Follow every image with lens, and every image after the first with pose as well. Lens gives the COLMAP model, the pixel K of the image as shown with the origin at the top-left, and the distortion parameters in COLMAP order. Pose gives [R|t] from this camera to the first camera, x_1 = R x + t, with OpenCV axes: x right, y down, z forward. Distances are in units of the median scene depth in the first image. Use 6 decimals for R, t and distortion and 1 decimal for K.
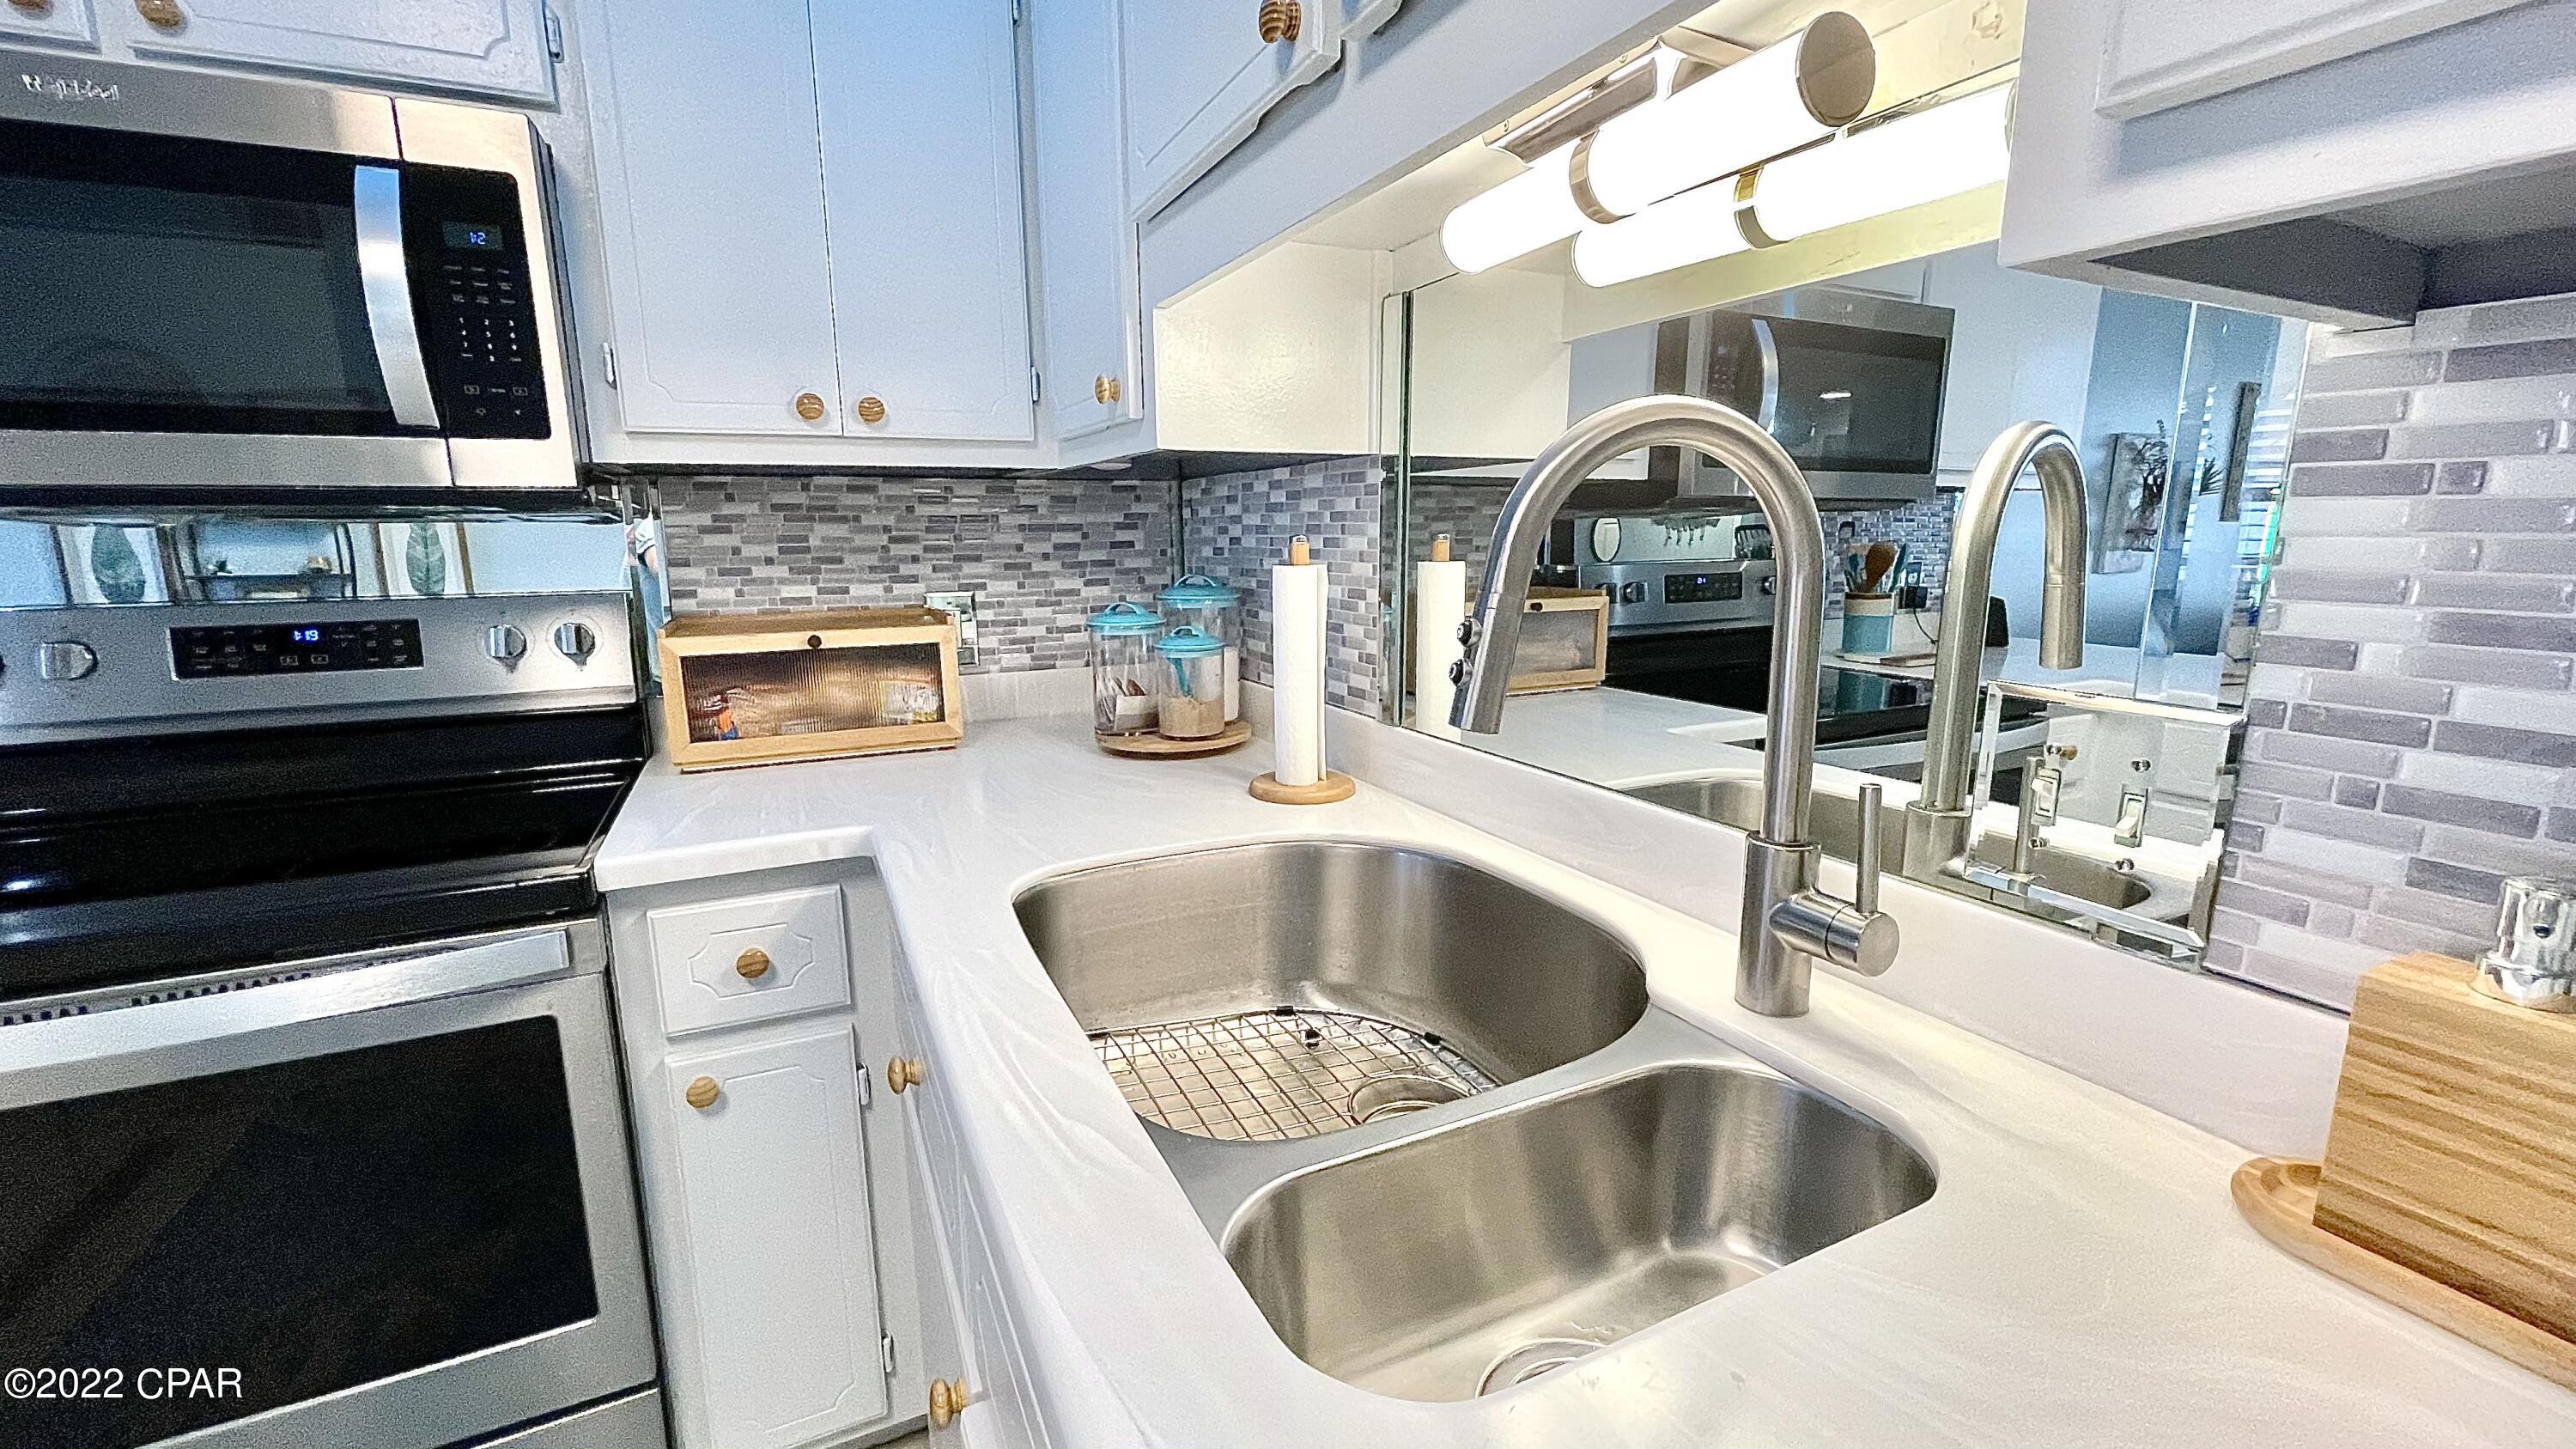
lens RADIAL K [[1040.2, 0, 1268.9], [0, 1040.2, 714.9], [0, 0, 1]] dist [-0.002073, 0.001930]
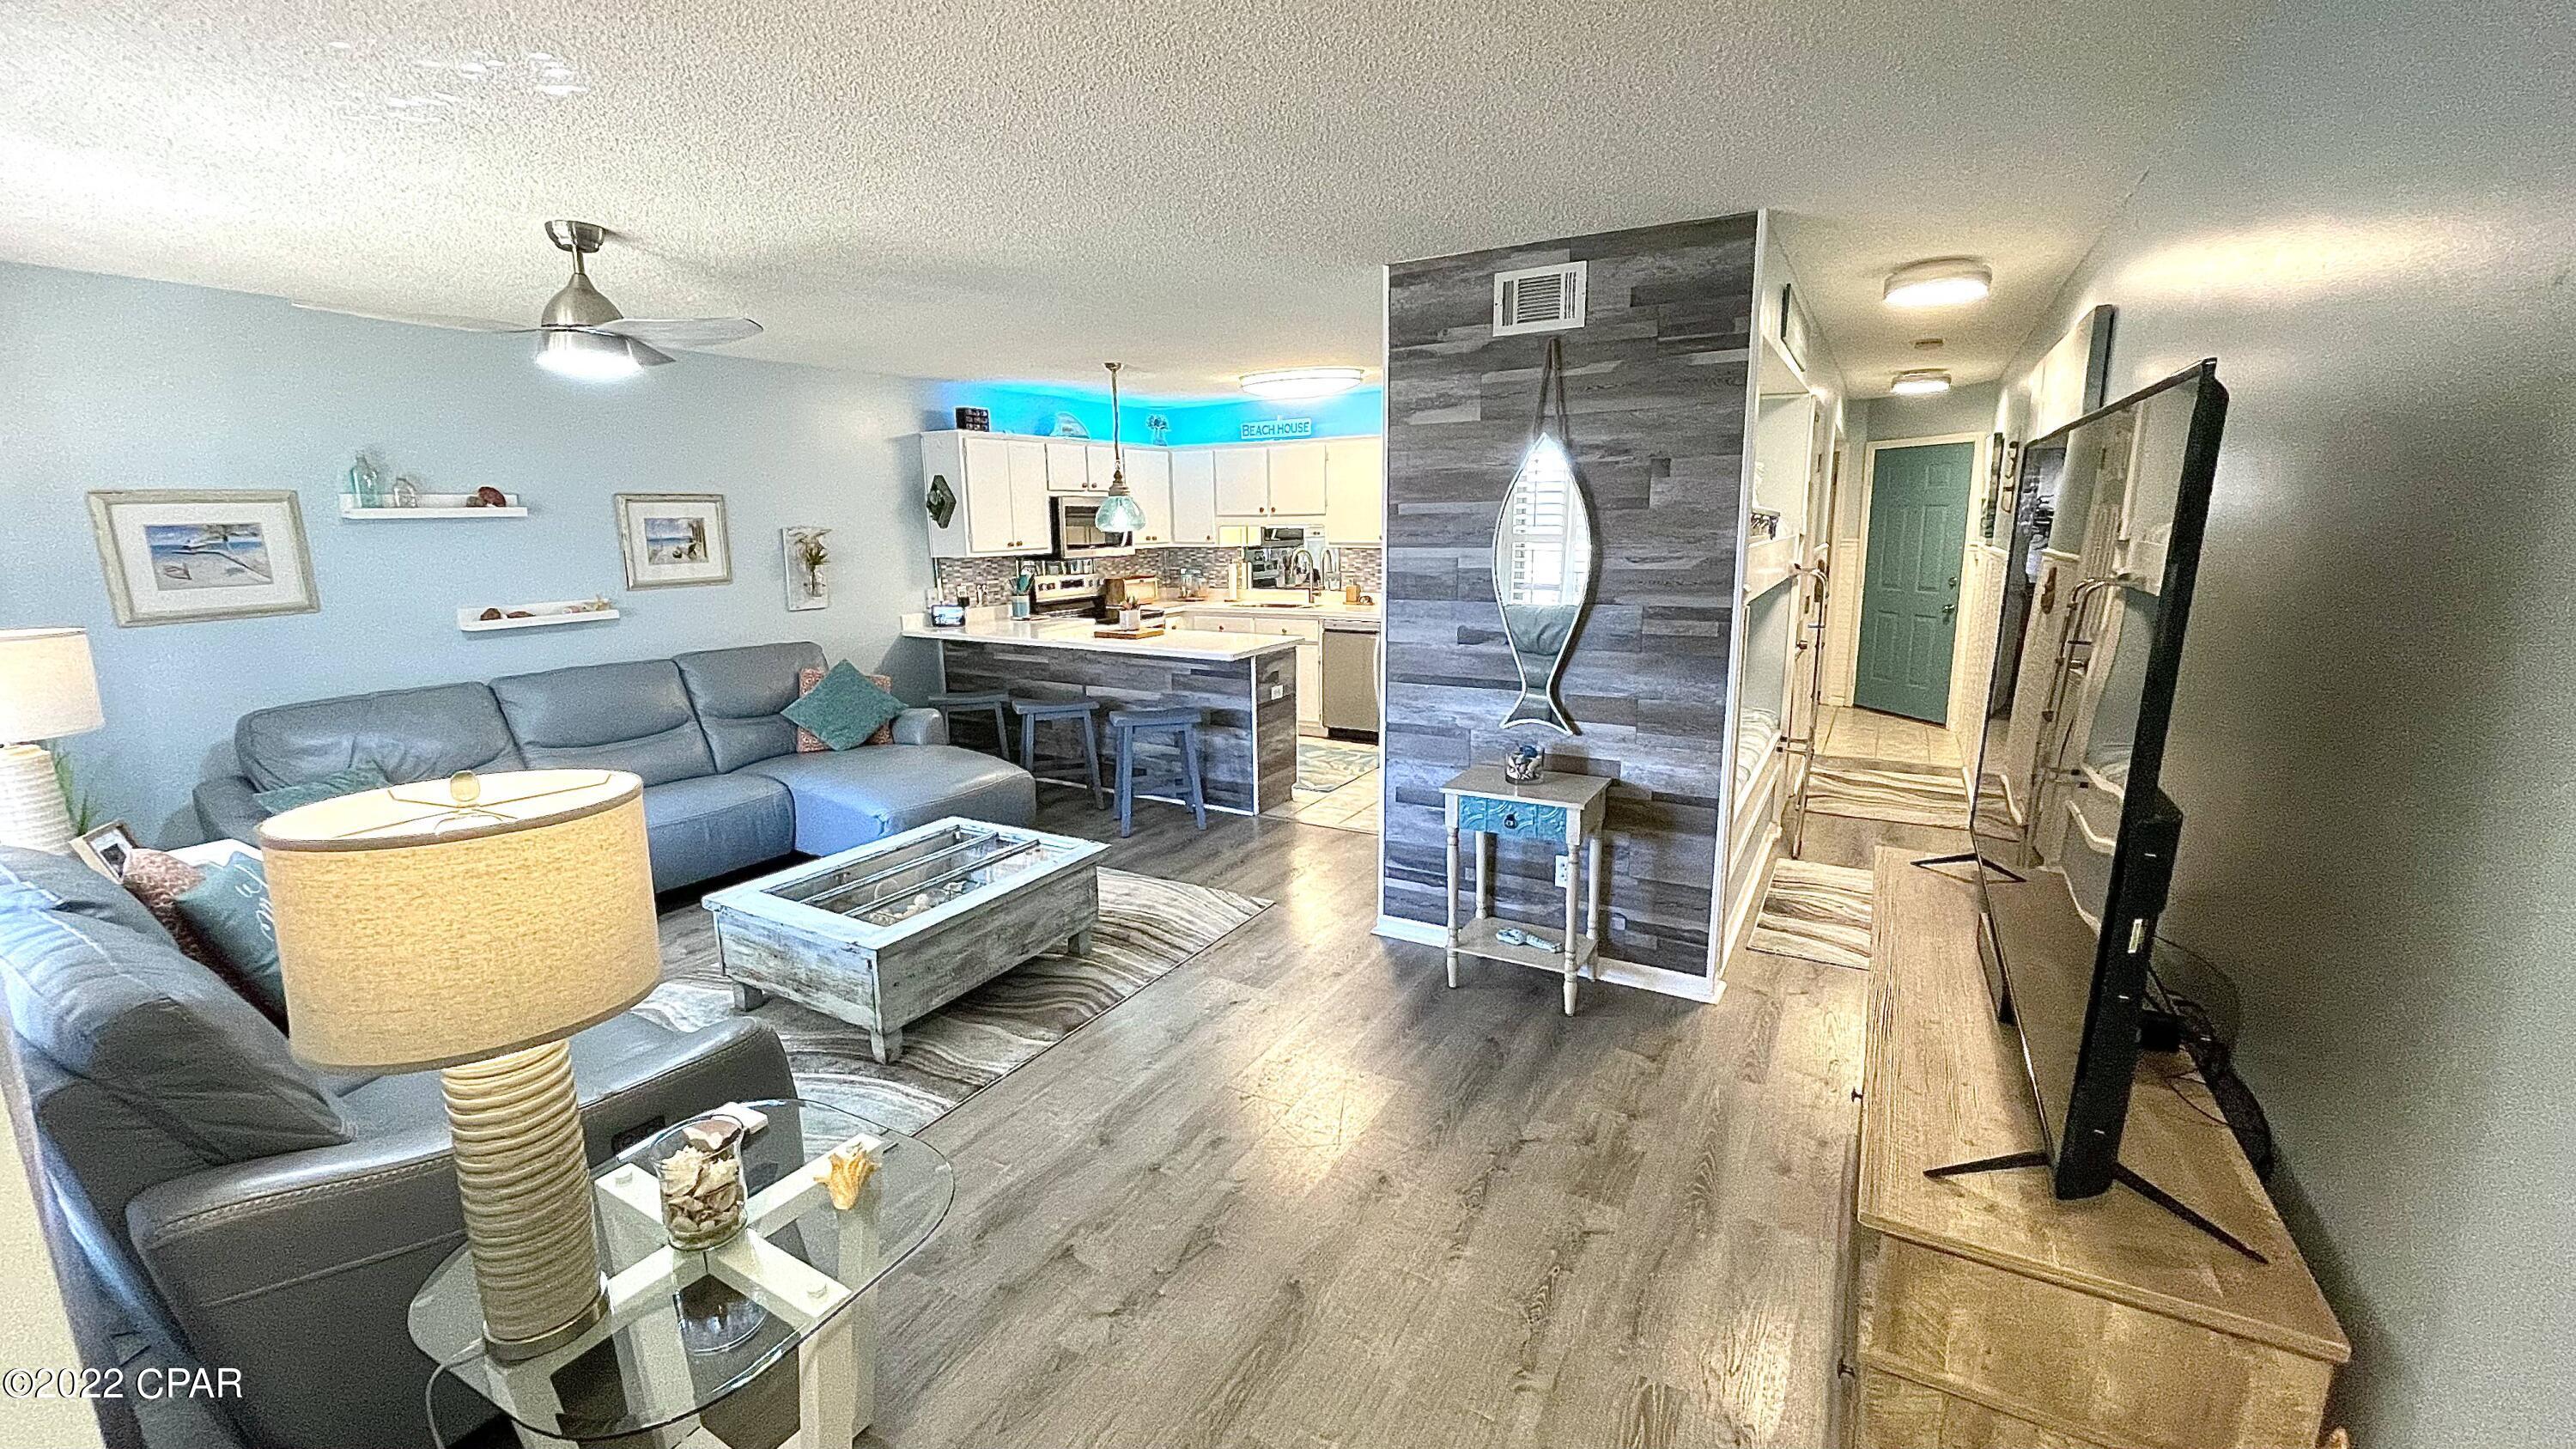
lens RADIAL K [[1040.2, 0, 1277.9], [0, 1040.2, 720.6], [0, 0, 1]] dist [-0.002073, 0.001930]
pose [[0.826765, -0.107953, 0.552093, -3.297545], [0.105112, 0.993775, 0.036912, 0.590860], [-0.552641, 0.027514, 0.832965, -4.337795]]
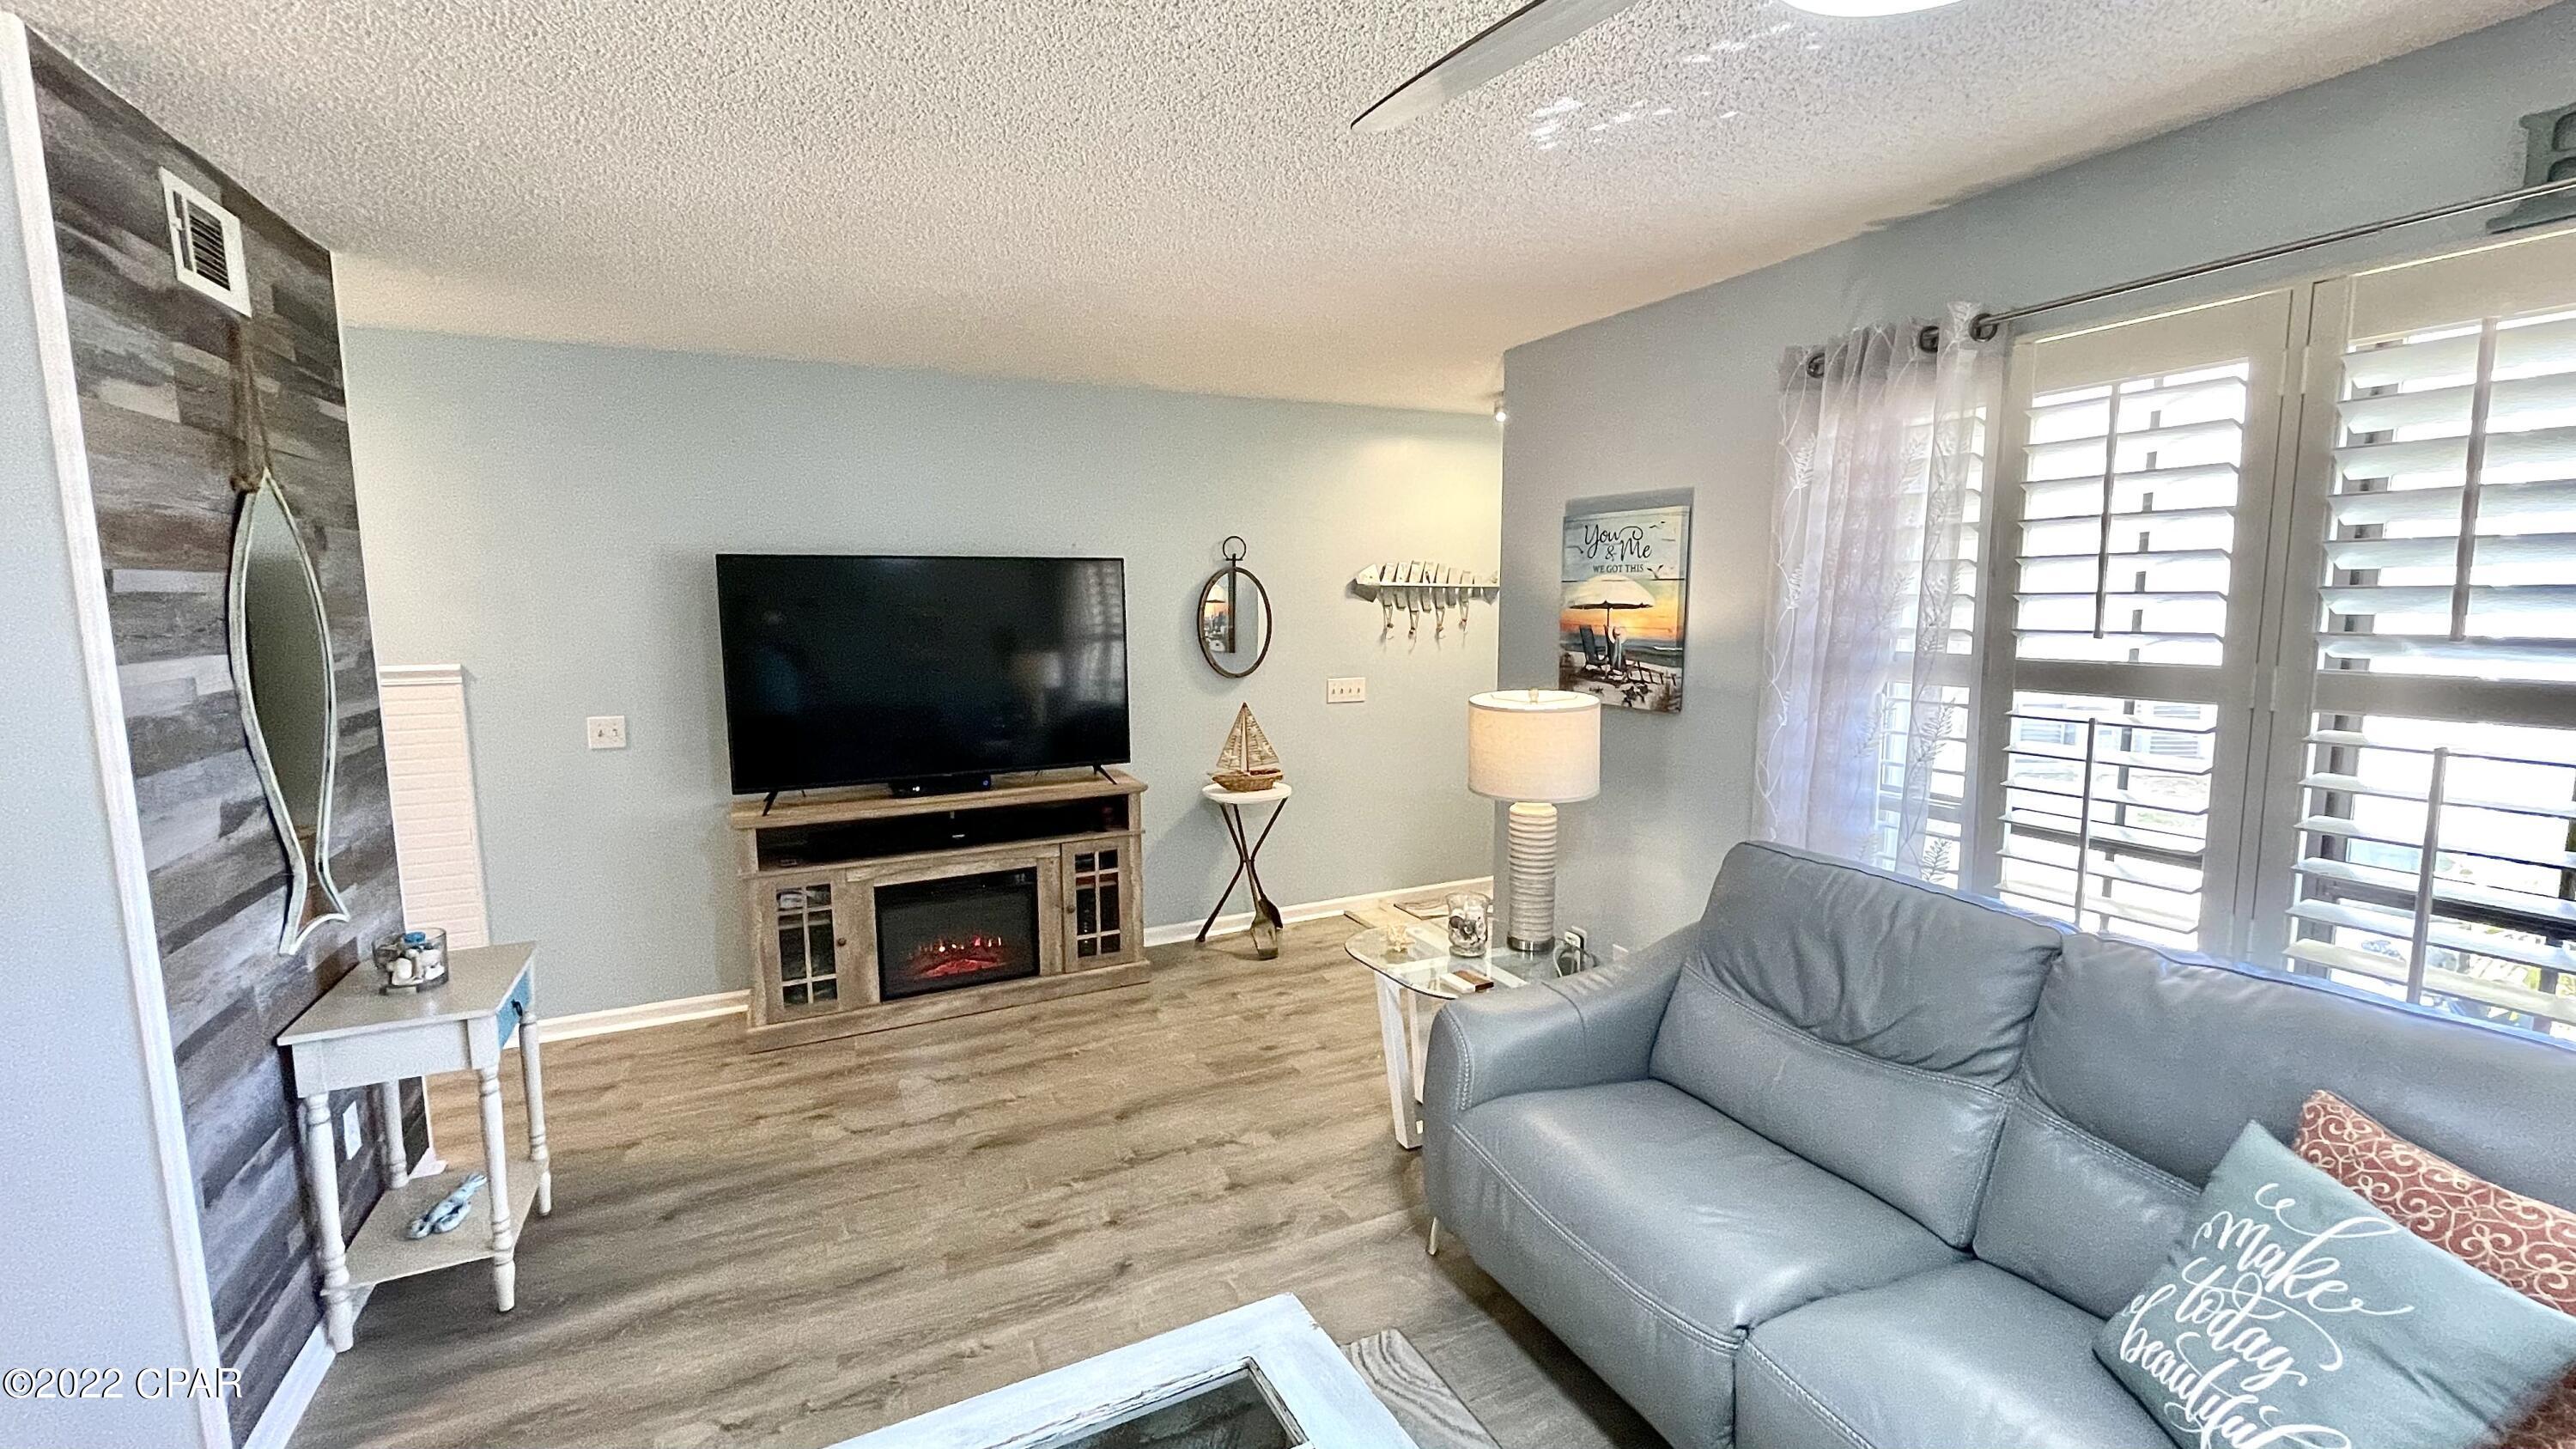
lens RADIAL K [[1040.2, 0, 1278.3], [0, 1040.2, 714.8], [0, 0, 1]] dist [-0.002073, 0.001930]
pose [[-0.999814, 0.019155, -0.002139, -2.823826], [0.017662, 0.954978, 0.296151, -0.041876], [0.007716, 0.296058, -0.955139, -0.886546]]
